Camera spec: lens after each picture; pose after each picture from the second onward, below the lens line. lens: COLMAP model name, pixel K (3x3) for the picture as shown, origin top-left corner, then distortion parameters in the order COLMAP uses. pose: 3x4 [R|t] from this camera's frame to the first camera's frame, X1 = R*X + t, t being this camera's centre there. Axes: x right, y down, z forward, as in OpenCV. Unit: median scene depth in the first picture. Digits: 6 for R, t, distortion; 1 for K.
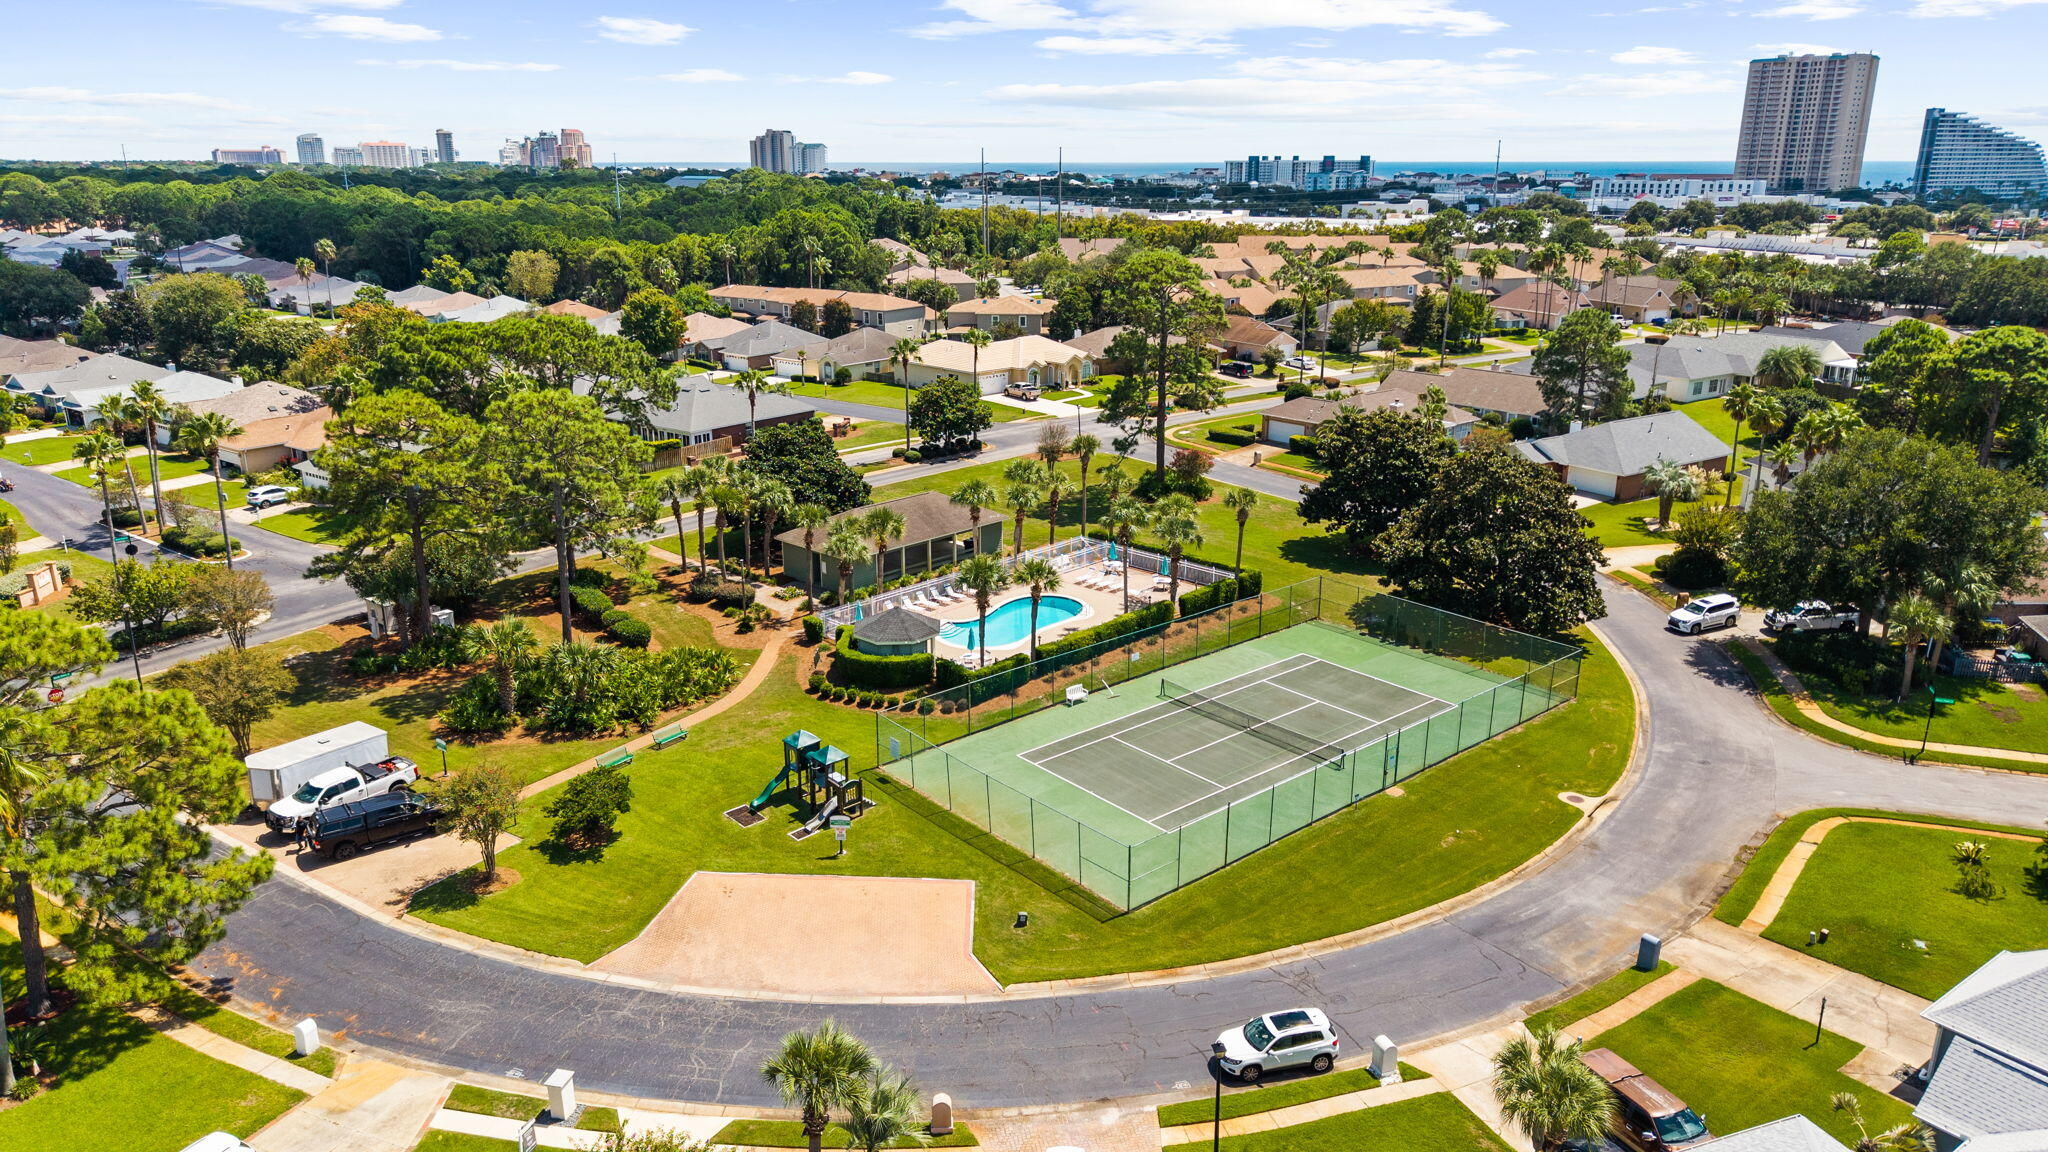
lens RADIAL K [[1376.5, 0, 1015.5], [0, 1376.5, 579.3], [0, 0, 1]] dist [0.029474, -0.010200]
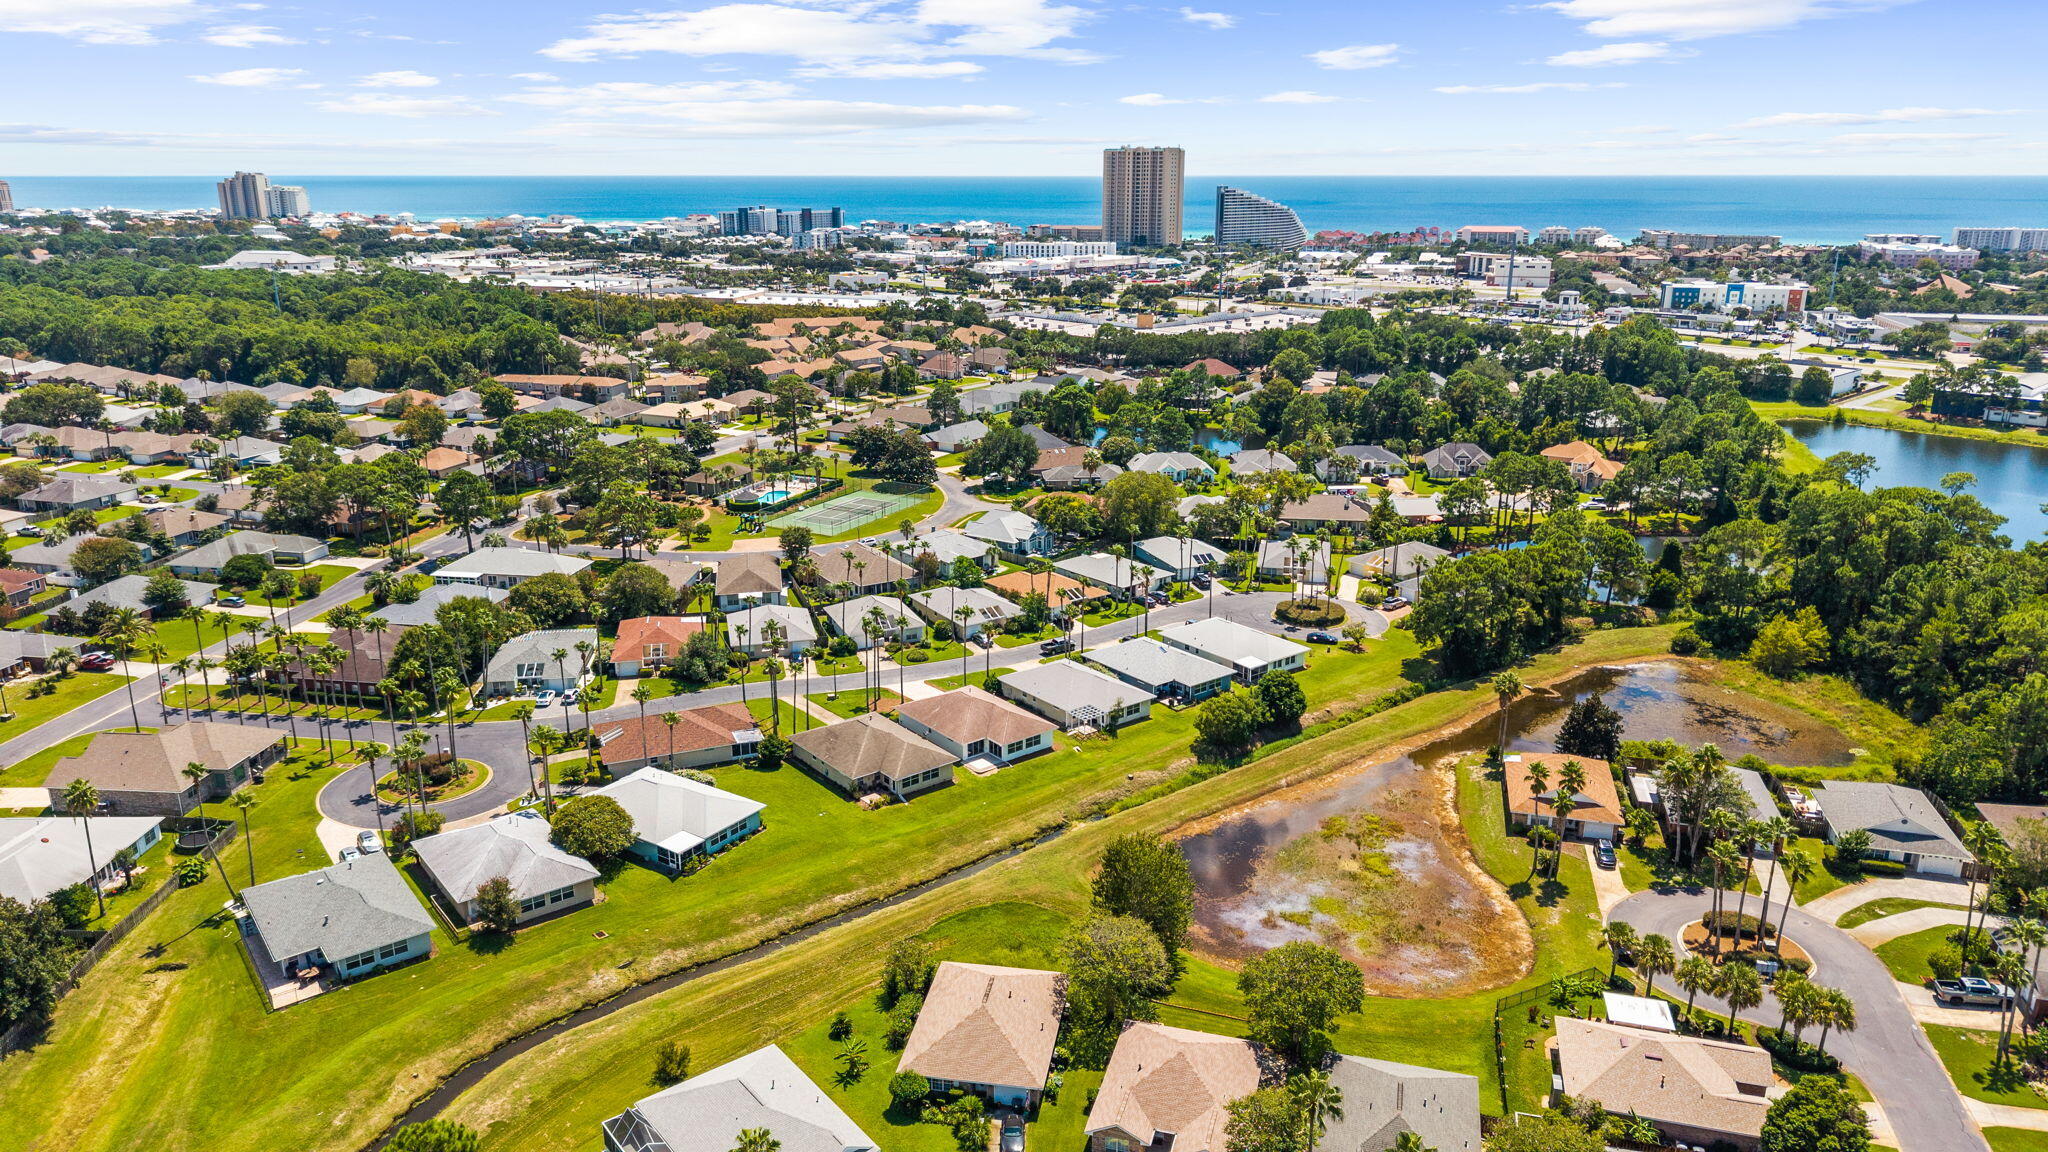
lens RADIAL K [[1376.5, 0, 1022.0], [0, 1376.5, 571.3], [0, 0, 1]] dist [0.029474, -0.010200]
pose [[0.931958, -0.097912, 0.349096, -0.299666], [0.102601, 0.994710, 0.005082, 0.122685], [-0.347747, 0.031081, 0.937073, -1.123025]]
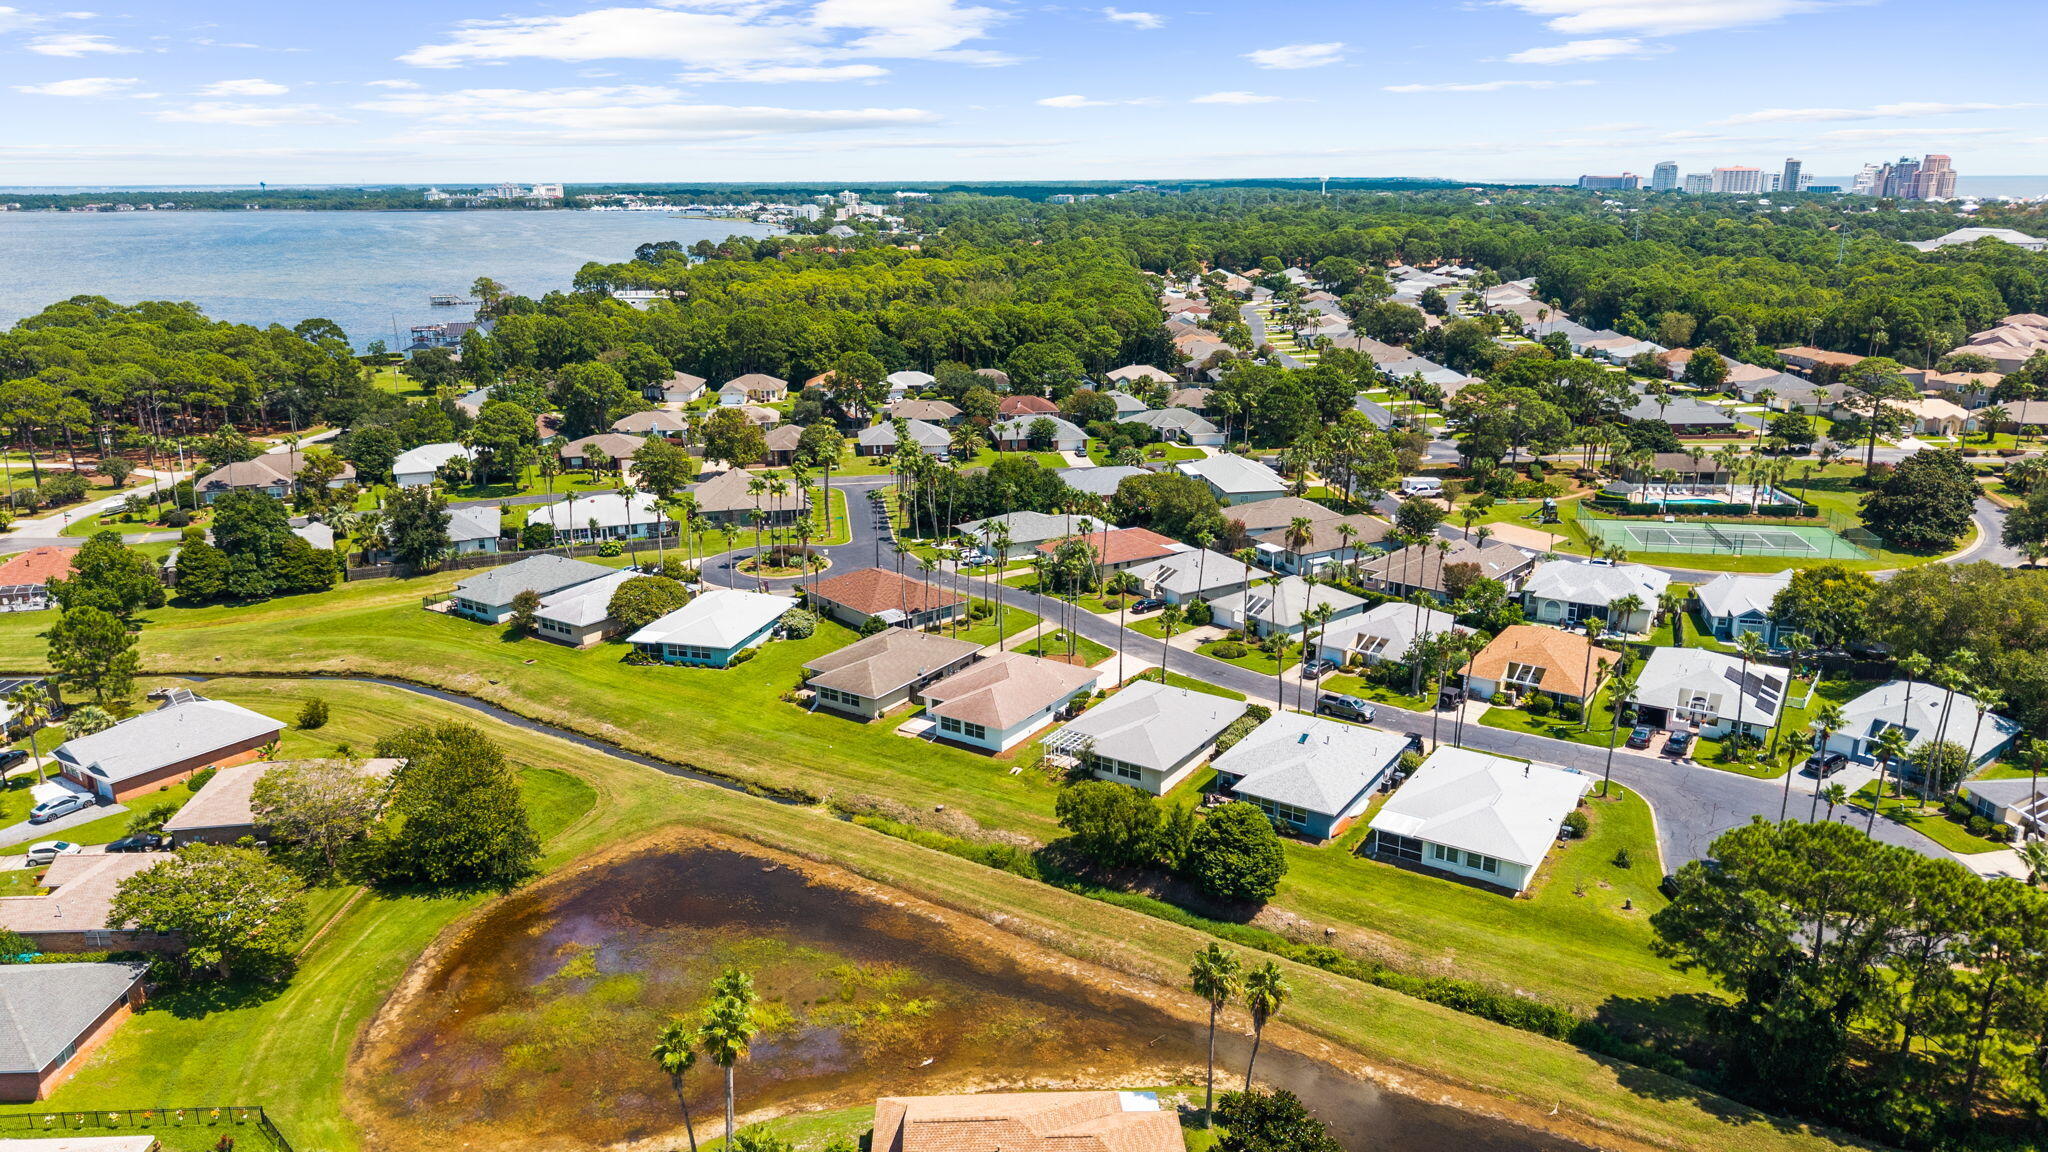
lens RADIAL K [[1376.5, 0, 1018.2], [0, 1376.5, 590.8], [0, 0, 1]] dist [0.029474, -0.010200]
pose [[0.635777, 0.224503, -0.738502, 0.526333], [-0.225107, 0.969105, 0.100811, 0.096180], [0.738318, 0.102149, 0.666672, -0.723955]]
